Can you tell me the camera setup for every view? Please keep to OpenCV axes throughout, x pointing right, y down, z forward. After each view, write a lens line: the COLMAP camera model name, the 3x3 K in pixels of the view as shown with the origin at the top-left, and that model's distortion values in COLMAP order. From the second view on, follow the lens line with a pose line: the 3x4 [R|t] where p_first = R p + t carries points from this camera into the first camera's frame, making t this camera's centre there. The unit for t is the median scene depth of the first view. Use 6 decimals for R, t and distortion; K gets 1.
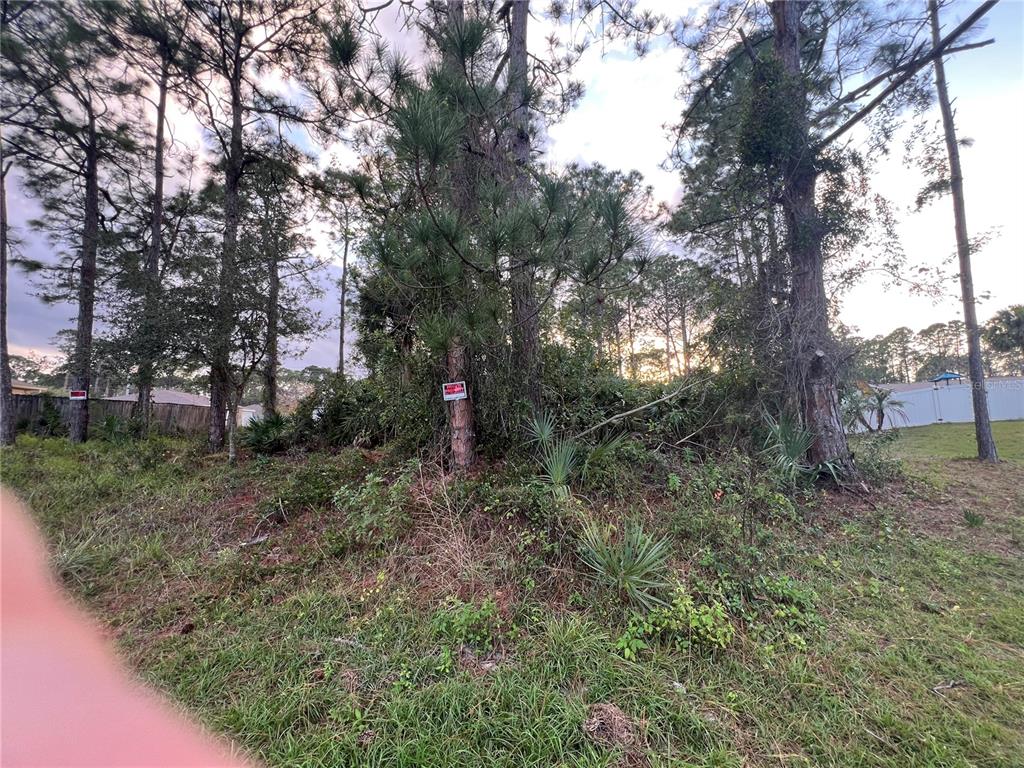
lens RADIAL K [[408.4, 0, 512.0], [0, 408.4, 384.0], [0, 0, 1]] dist [-0.000940, -0.000054]
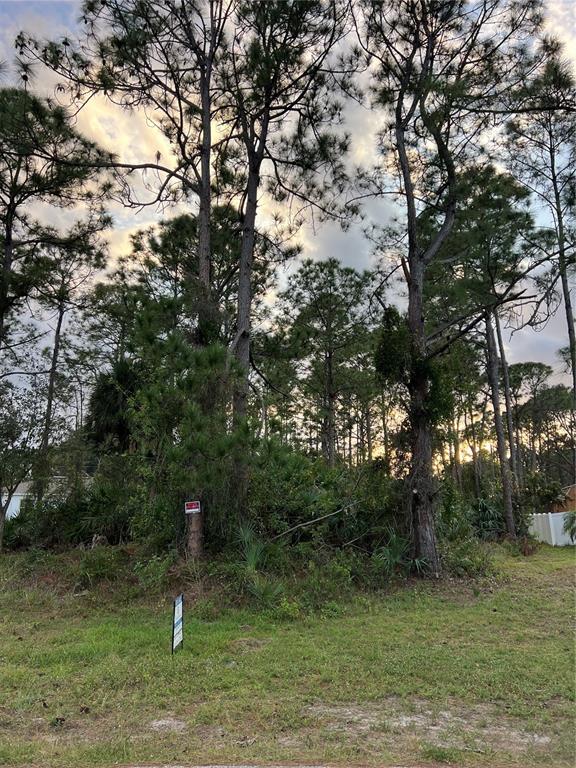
lens RADIAL K [[574.0, 0, 284.0], [0, 574.0, 384.2], [0, 0, 1]] dist [0.062761, -0.072891]
pose [[0.997154, 0.041487, 0.062949, 0.052431], [-0.032938, 0.990804, -0.131237, -0.174332], [-0.067815, 0.128790, 0.989350, -1.293663]]
